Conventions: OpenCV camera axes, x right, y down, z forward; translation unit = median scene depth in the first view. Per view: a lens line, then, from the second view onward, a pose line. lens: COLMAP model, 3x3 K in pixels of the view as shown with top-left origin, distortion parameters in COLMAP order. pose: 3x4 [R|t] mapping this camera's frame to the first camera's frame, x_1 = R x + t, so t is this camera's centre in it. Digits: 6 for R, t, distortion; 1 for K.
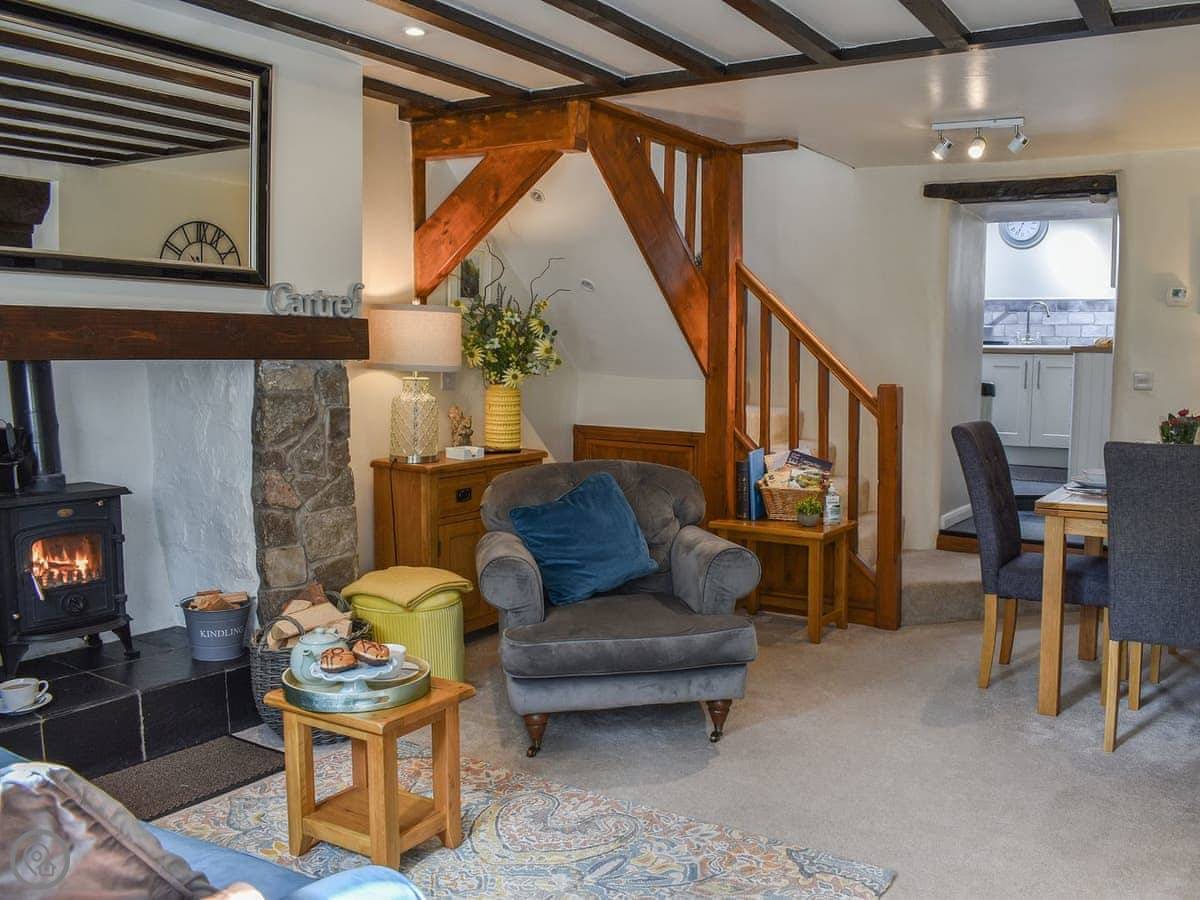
lens RADIAL K [[1056.6, 0, 600.0], [0, 1056.6, 450.0], [0, 0, 1]] dist [-0.093974, 0.019578]
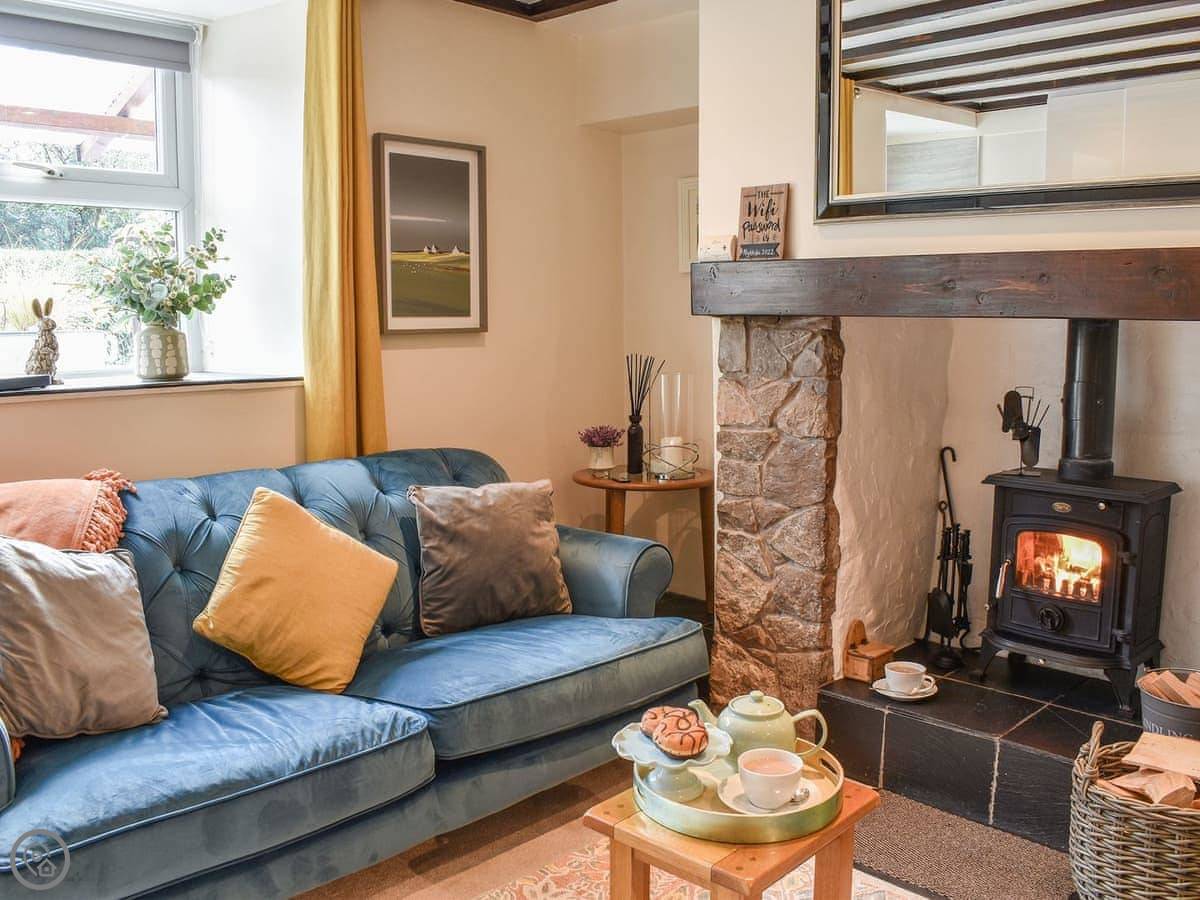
lens RADIAL K [[1056.6, 0, 600.0], [0, 1056.6, 450.0], [0, 0, 1]] dist [-0.093974, 0.019578]
pose [[-0.198544, 0.120848, -0.972613, 0.326615], [-0.086113, 0.986380, 0.140137, -0.063407], [0.976302, 0.111578, -0.185434, 0.749663]]
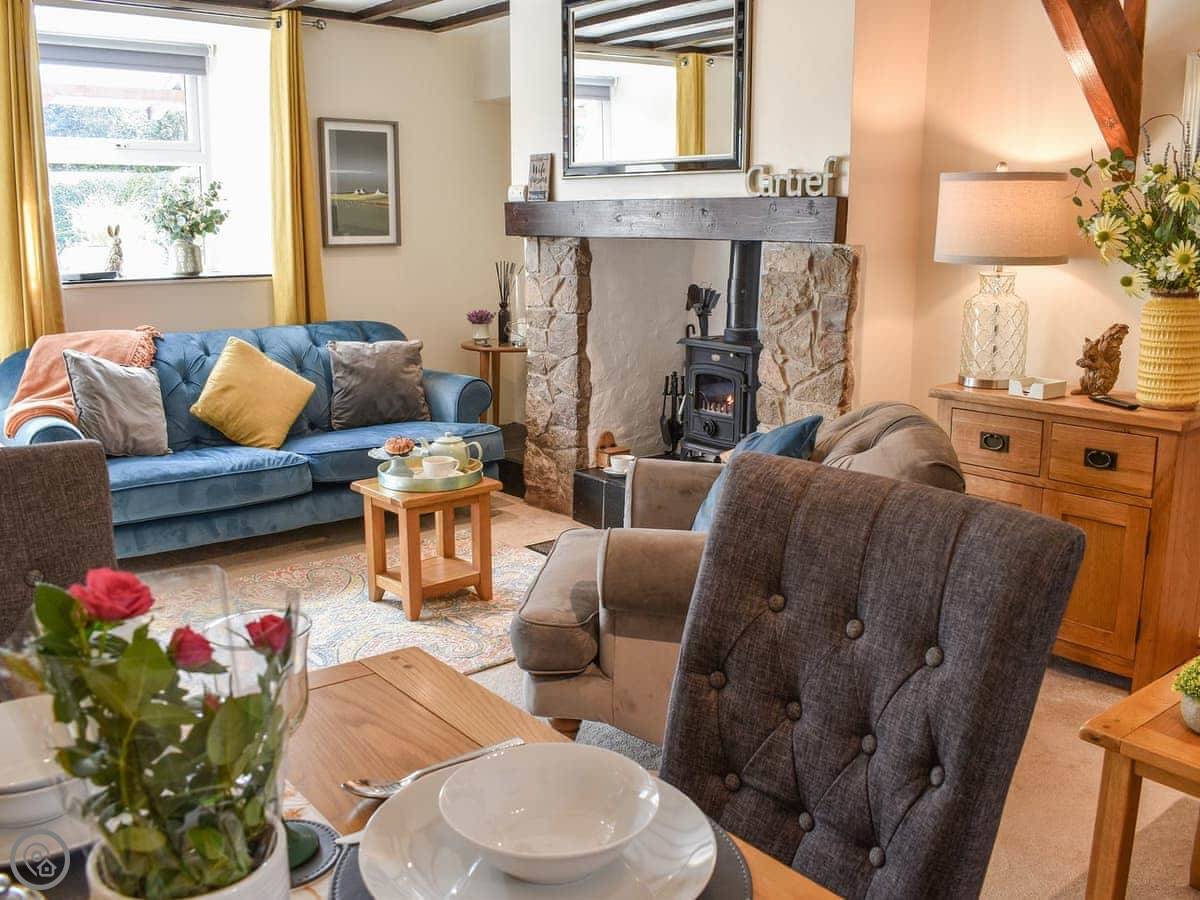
lens RADIAL K [[1056.6, 0, 600.0], [0, 1056.6, 450.0], [0, 0, 1]] dist [-0.093974, 0.019578]
pose [[-0.288802, 0.193090, -0.937715, 0.744008], [-0.089933, 0.969648, 0.227363, -0.108374], [0.953155, 0.149995, -0.262671, 1.157501]]
